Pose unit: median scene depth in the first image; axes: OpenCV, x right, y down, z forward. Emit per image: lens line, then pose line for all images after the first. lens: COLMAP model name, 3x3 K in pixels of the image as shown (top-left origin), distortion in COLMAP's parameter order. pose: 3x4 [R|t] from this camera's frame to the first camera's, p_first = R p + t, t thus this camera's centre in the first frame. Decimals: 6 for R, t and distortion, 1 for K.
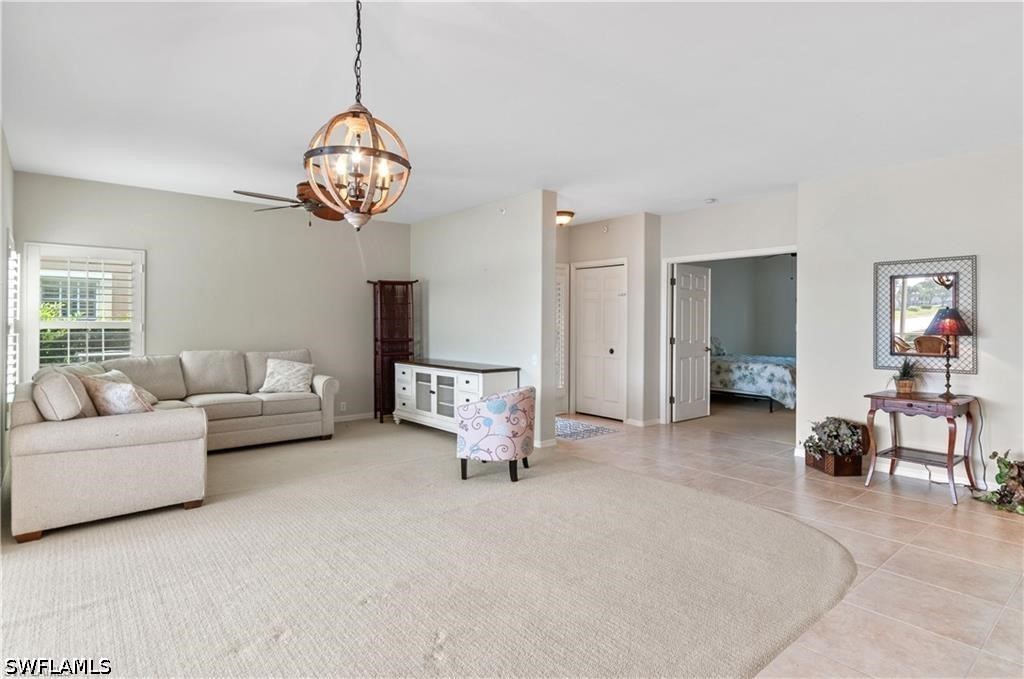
lens RADIAL K [[542.3, 0, 517.7], [0, 542.3, 321.9], [0, 0, 1]] dist [-0.012422, -0.001116]
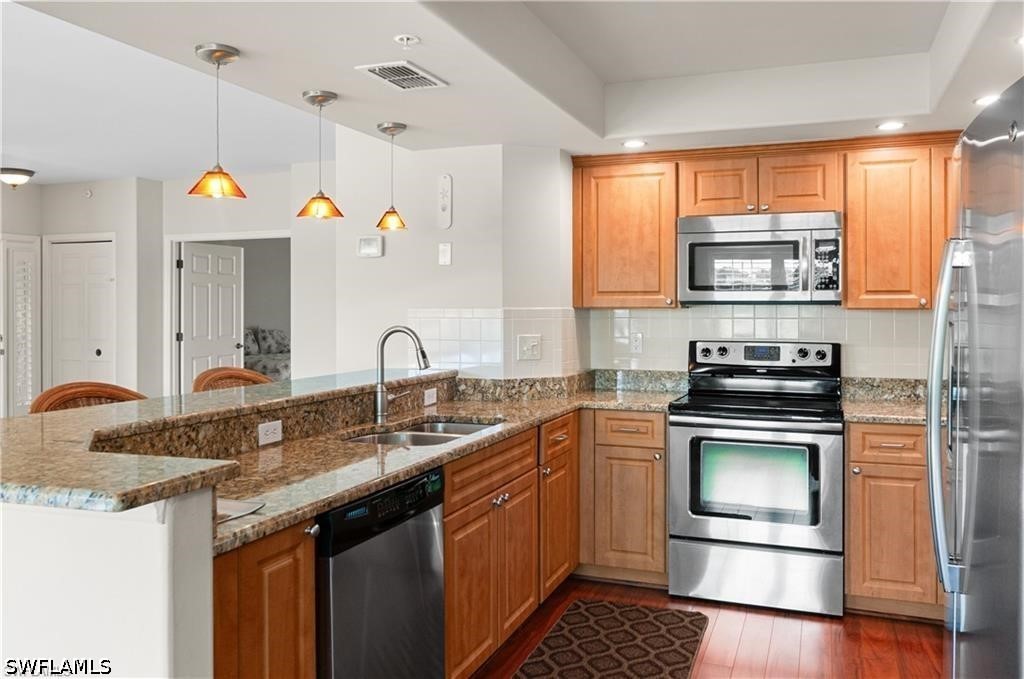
lens RADIAL K [[800.4, 0, 516.5], [0, 800.4, 310.9], [0, 0, 1]] dist [0.002526, -0.000156]
pose [[0.875235, -0.009105, 0.483612, 0.214576], [0.007103, 0.999957, 0.005972, -0.011168], [-0.483645, -0.001792, 0.875262, -0.431739]]
